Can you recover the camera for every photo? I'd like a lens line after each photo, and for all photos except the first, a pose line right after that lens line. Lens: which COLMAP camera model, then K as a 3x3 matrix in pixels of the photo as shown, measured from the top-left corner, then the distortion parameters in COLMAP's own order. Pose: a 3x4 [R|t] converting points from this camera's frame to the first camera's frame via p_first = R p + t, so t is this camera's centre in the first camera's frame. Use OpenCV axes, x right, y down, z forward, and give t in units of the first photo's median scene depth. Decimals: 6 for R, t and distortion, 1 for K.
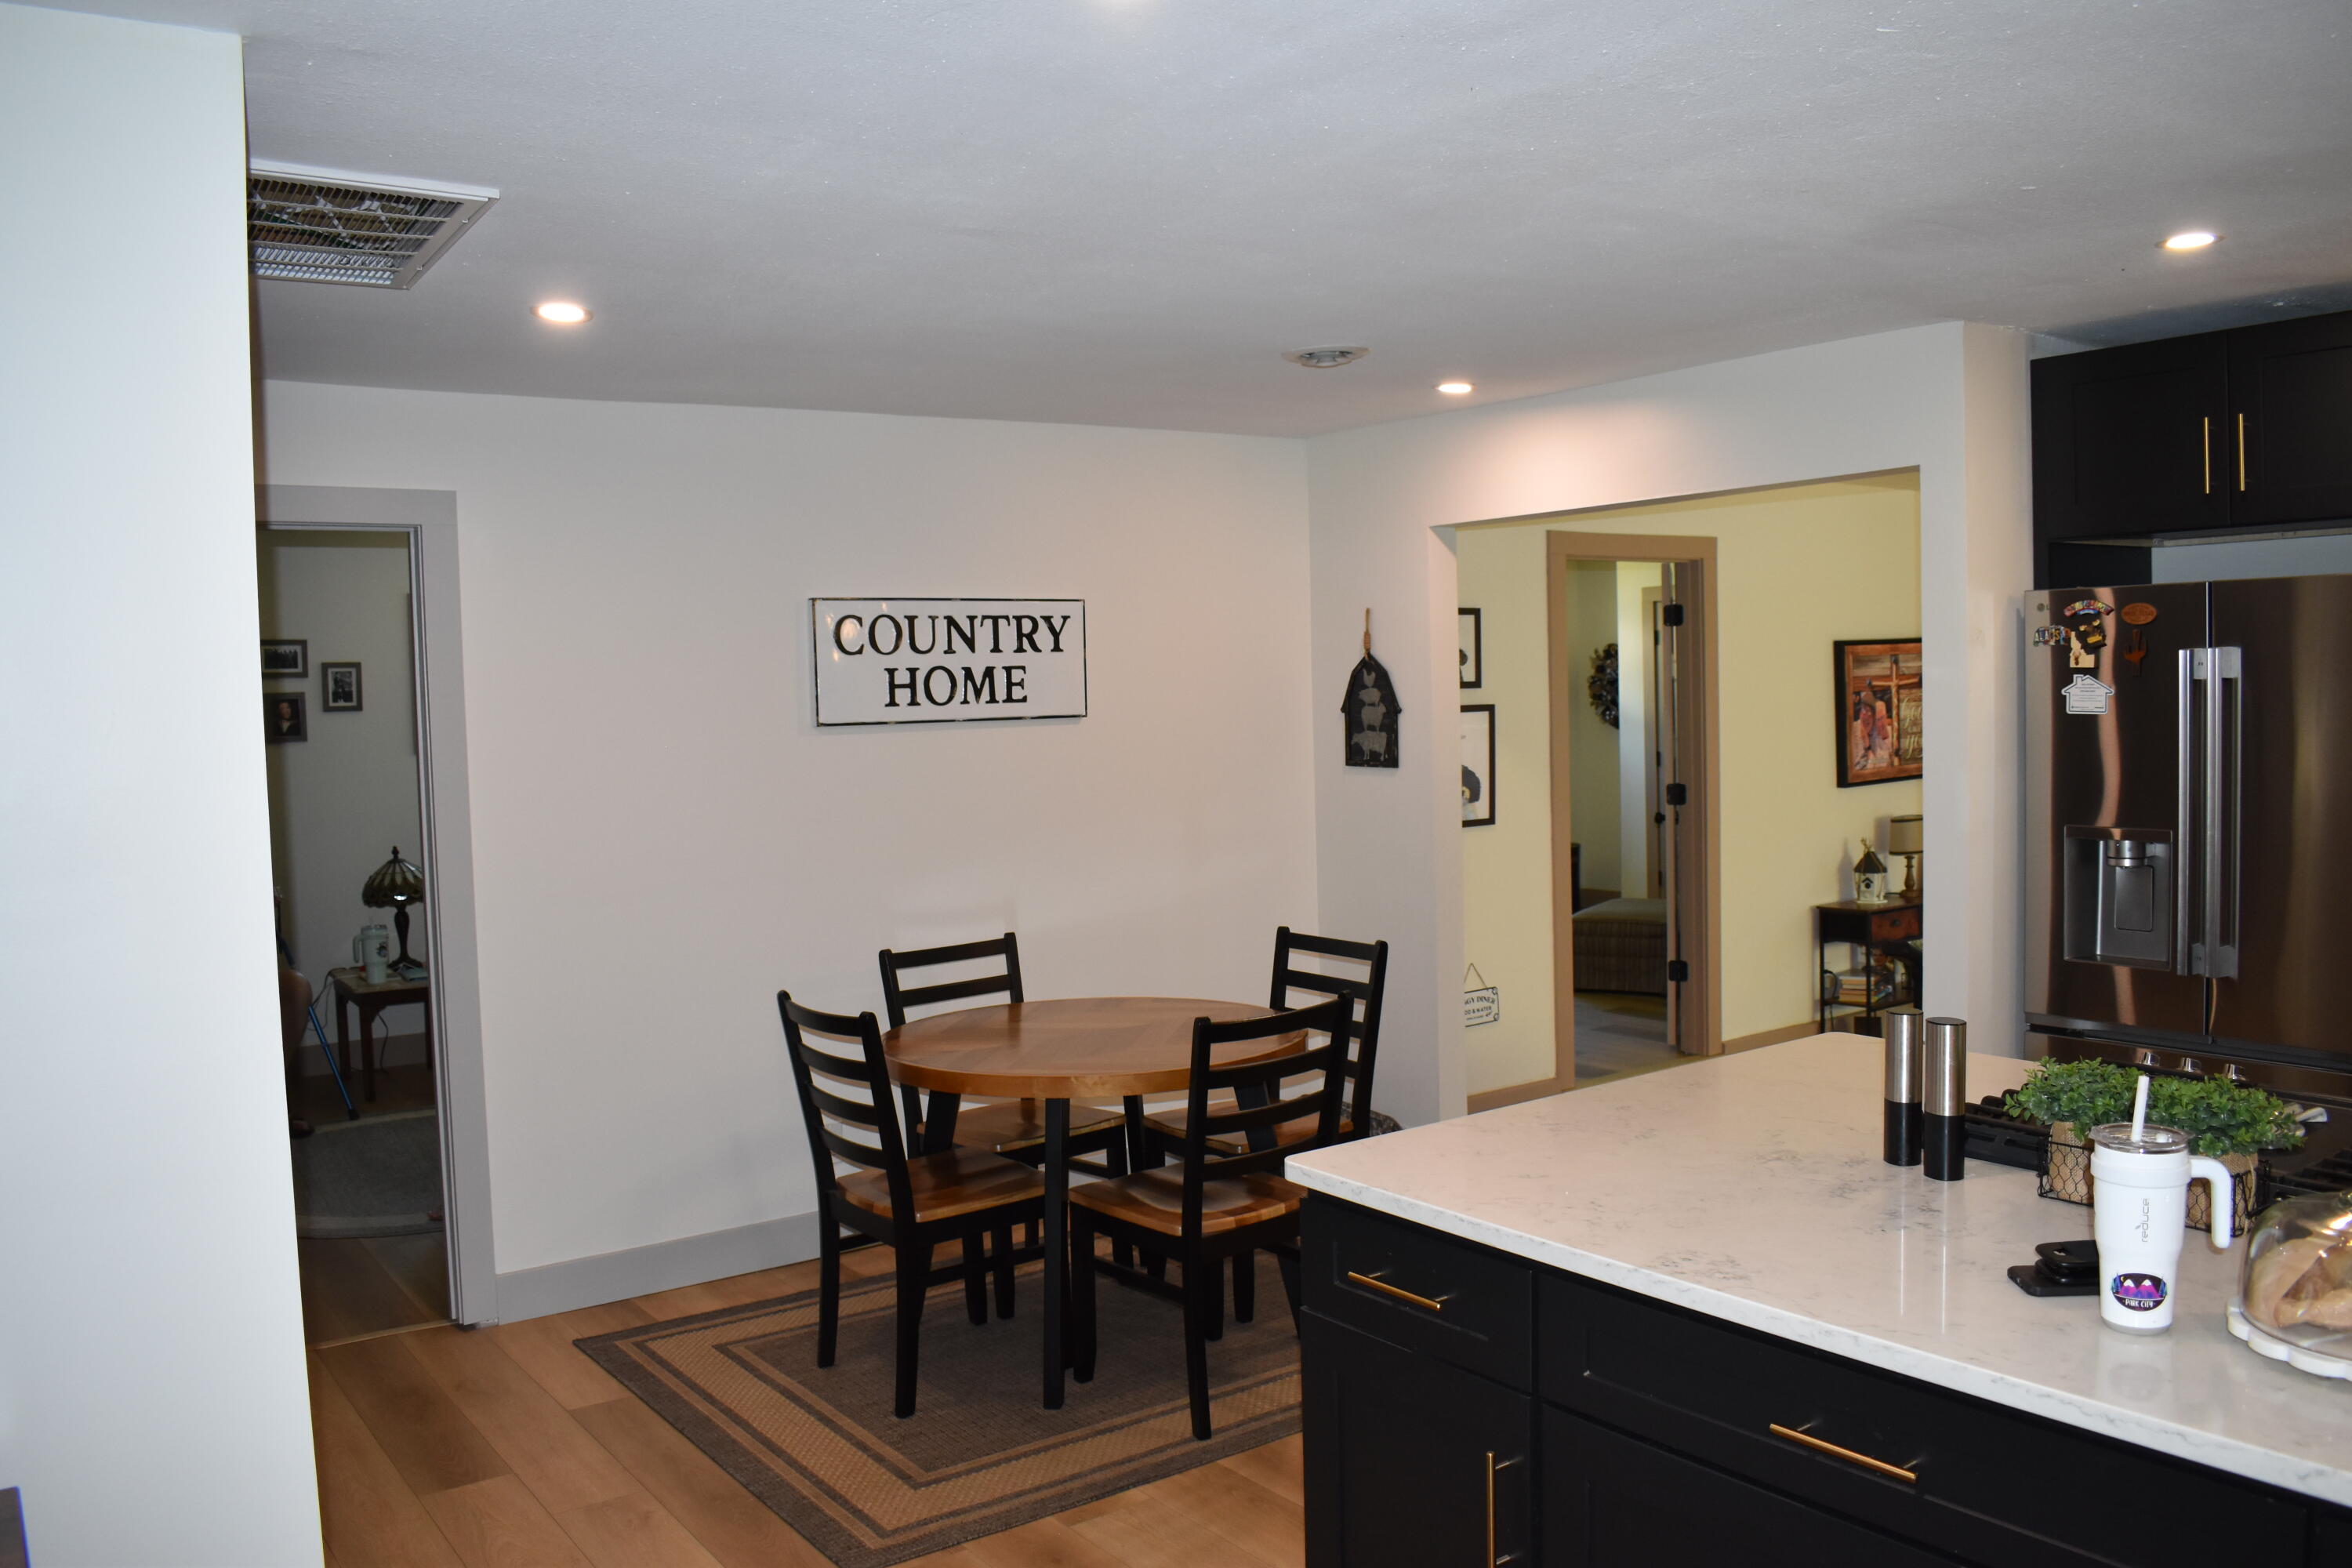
lens RADIAL K [[1831.2, 0, 1175.2], [0, 1831.2, 782.4], [0, 0, 1]] dist [-0.096112, 0.013305]
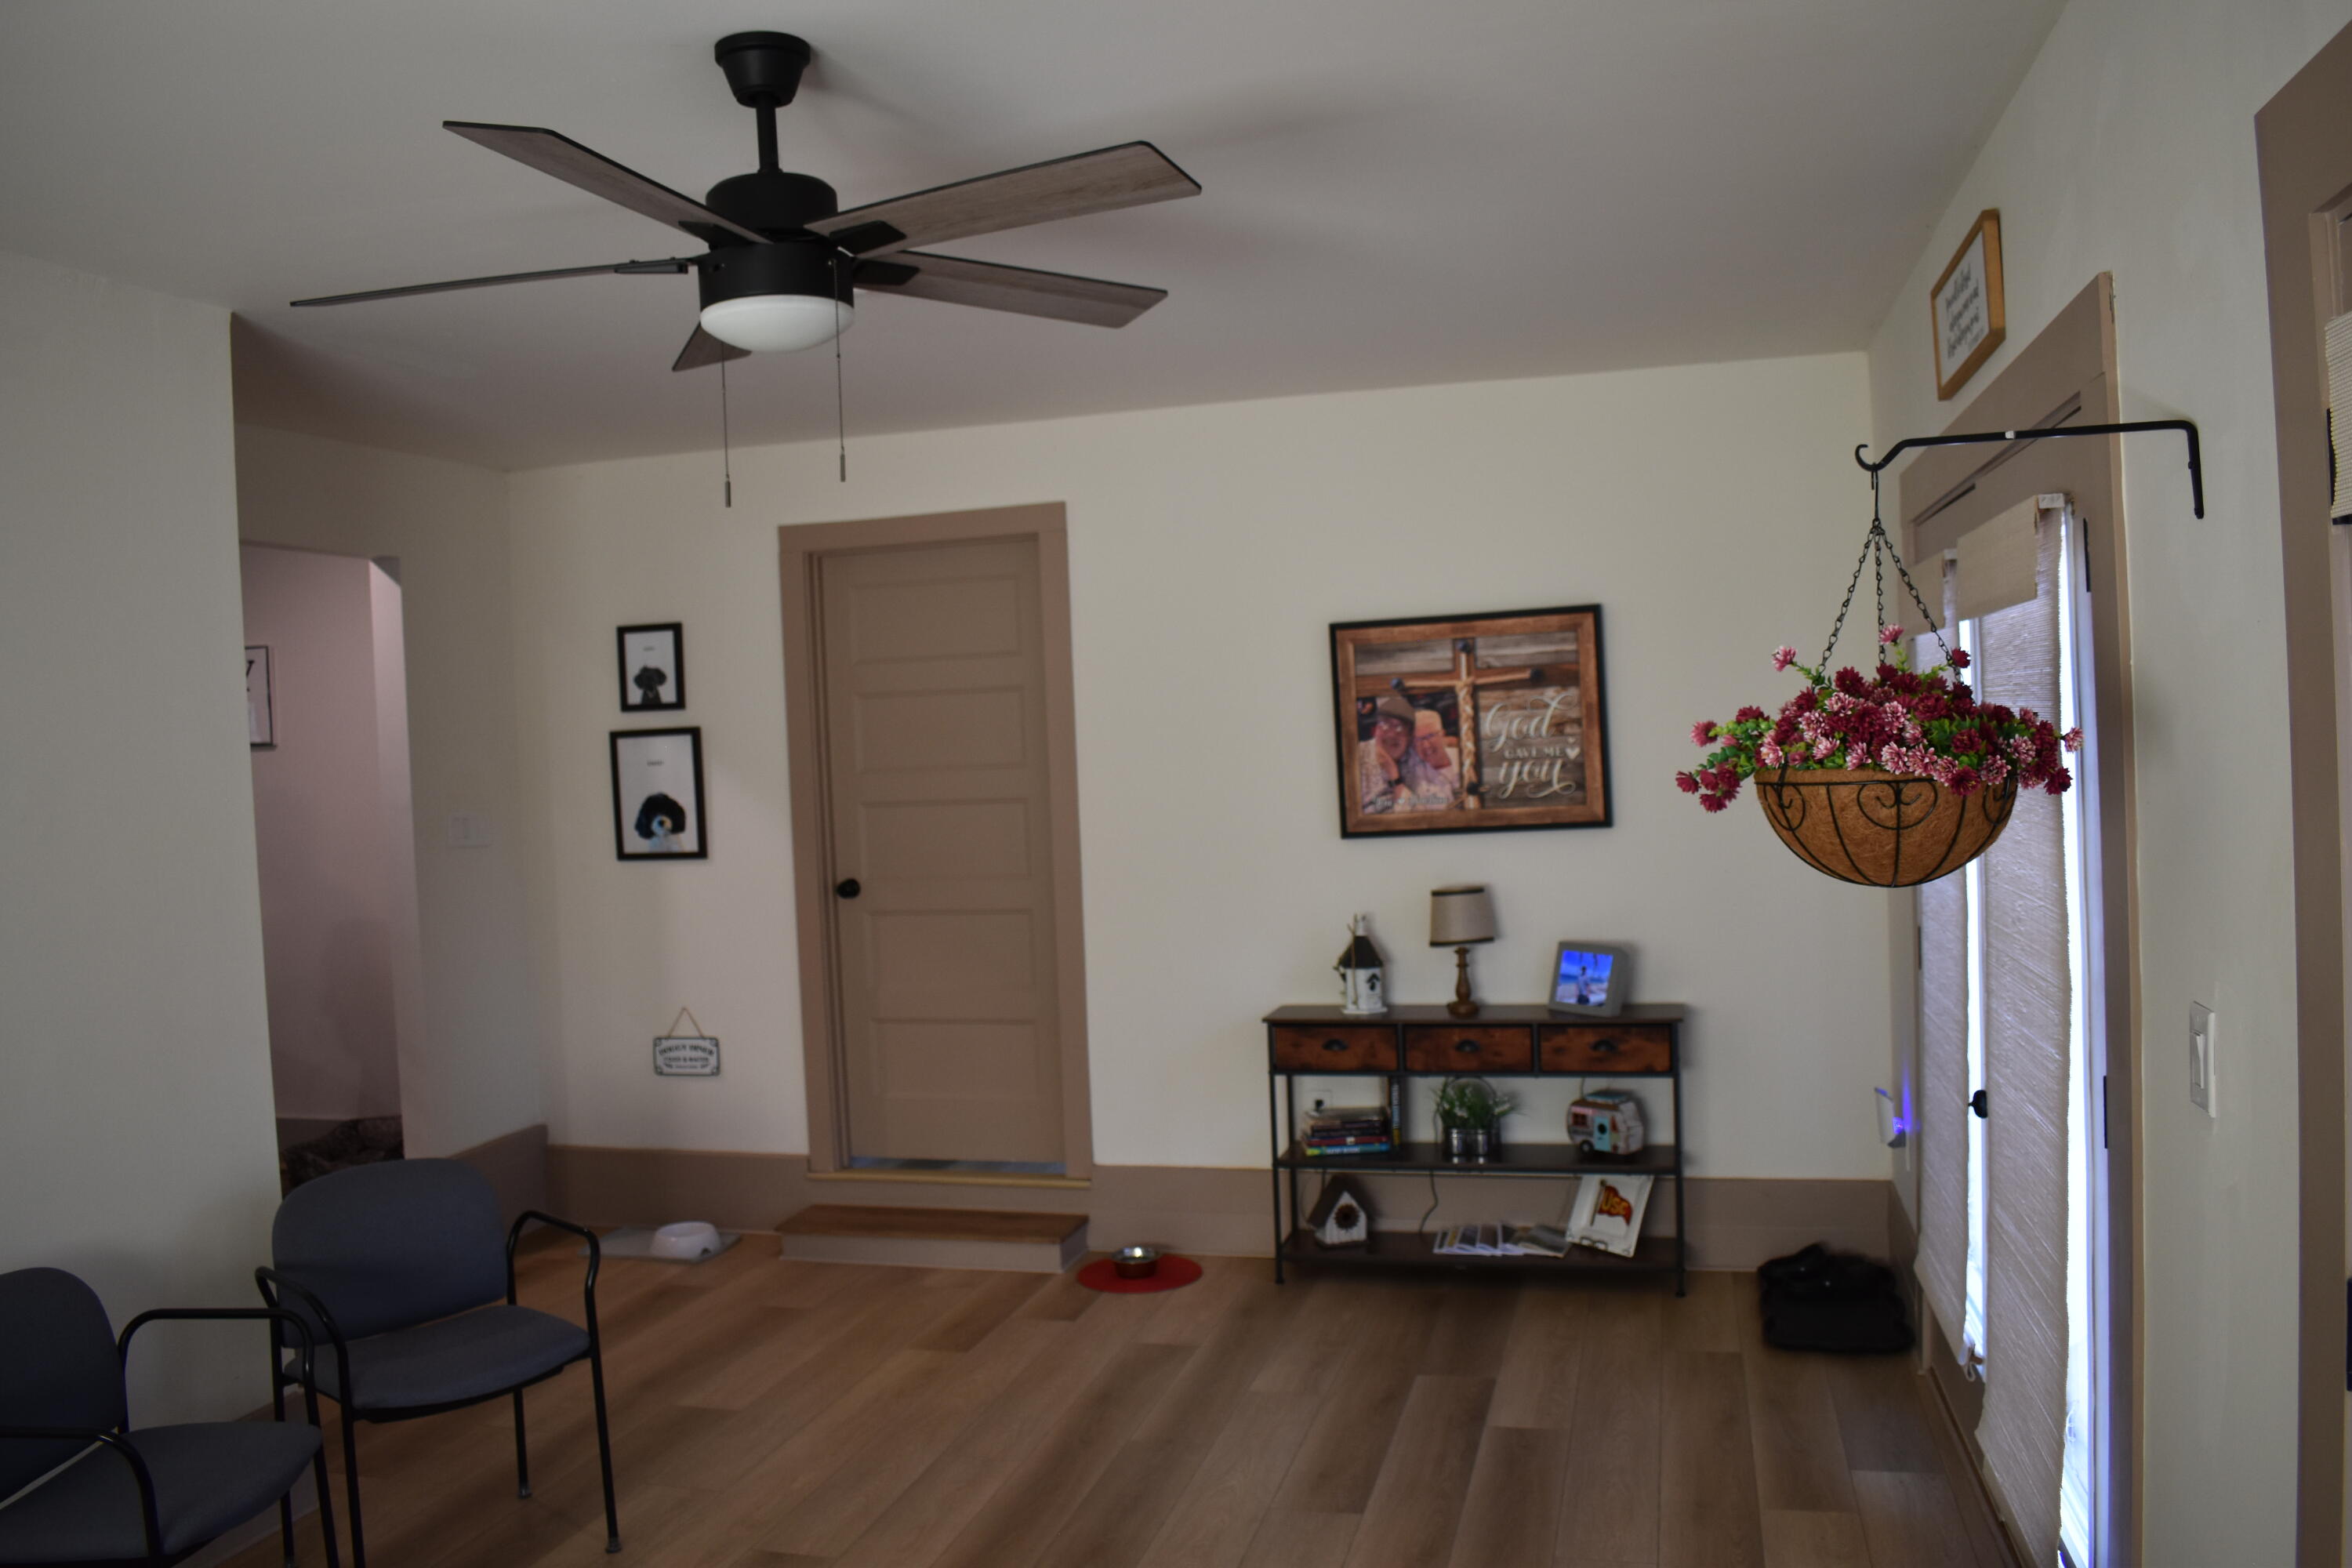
lens RADIAL K [[1831.2, 0, 1172.0], [0, 1831.2, 785.8], [0, 0, 1]] dist [-0.096112, 0.013305]
pose [[0.619219, 0.022838, -0.784886, 0.860755], [-0.017757, 0.999729, 0.015081, -0.026064], [0.785017, 0.004599, 0.619457, 0.518010]]
